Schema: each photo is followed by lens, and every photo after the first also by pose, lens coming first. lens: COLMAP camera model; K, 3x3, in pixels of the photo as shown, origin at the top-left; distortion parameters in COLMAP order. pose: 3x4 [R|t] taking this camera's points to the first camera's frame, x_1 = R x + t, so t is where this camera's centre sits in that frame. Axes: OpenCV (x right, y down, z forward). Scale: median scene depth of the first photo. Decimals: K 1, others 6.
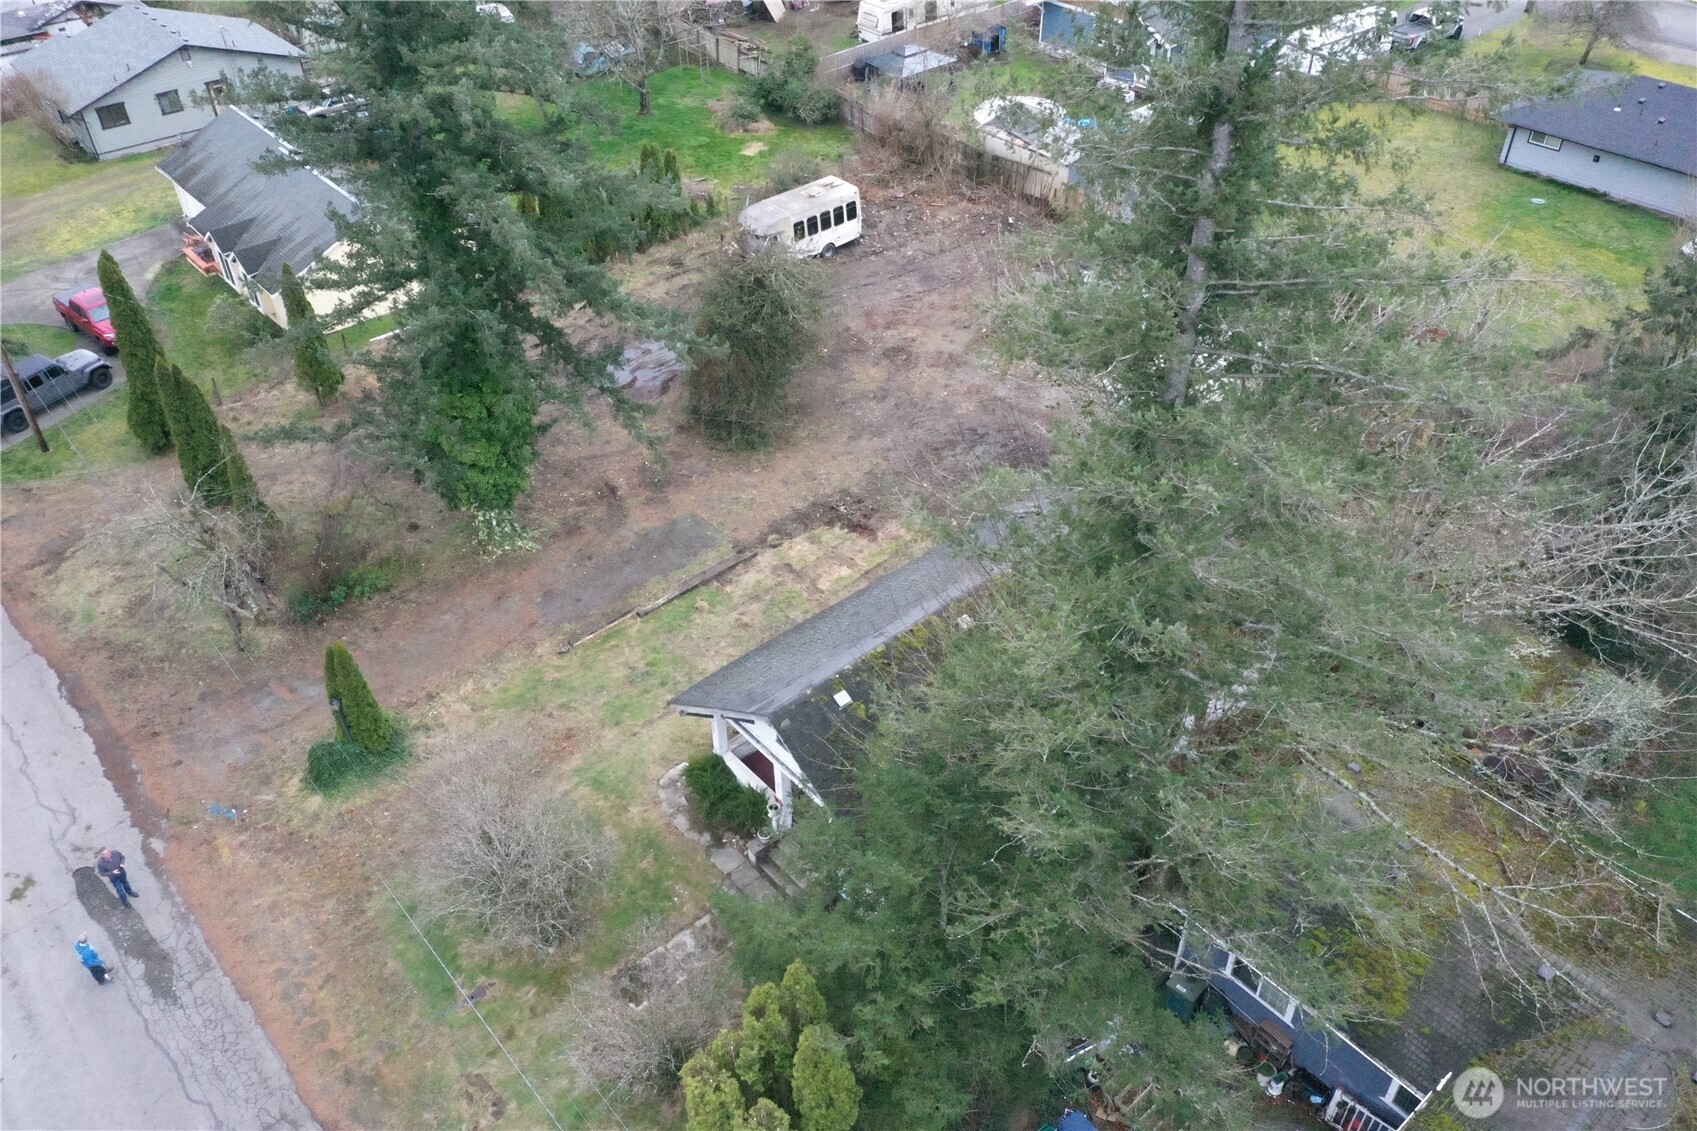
lens RADIAL K [[1343.3, 0, 850.8], [0, 1343.3, 564.1], [0, 0, 1]] dist [0.009081, 0.007251]
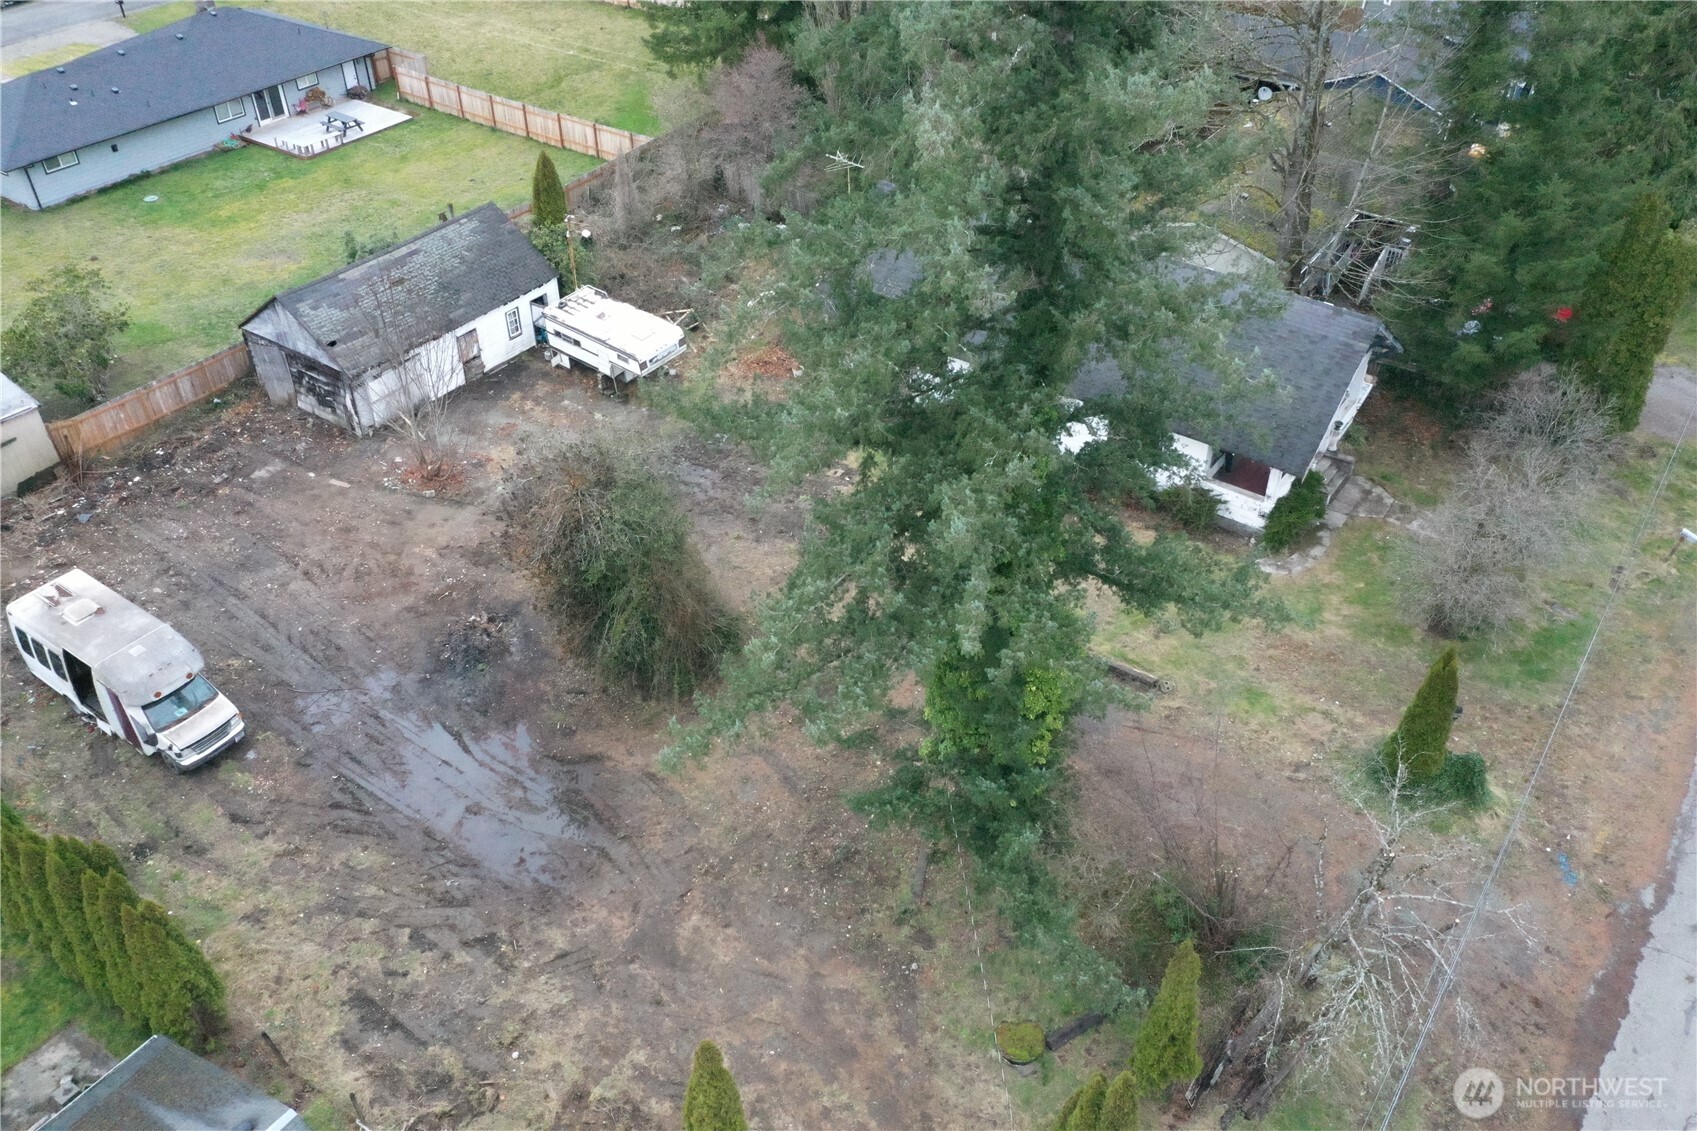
lens RADIAL K [[1343.3, 0, 850.0], [0, 1343.3, 565.8], [0, 0, 1]] dist [0.009081, 0.007251]
pose [[-0.242799, -0.590180, 0.769893, -0.733791], [0.612375, 0.522276, 0.593486, -0.581626], [-0.752360, 0.615561, 0.234604, 0.823344]]
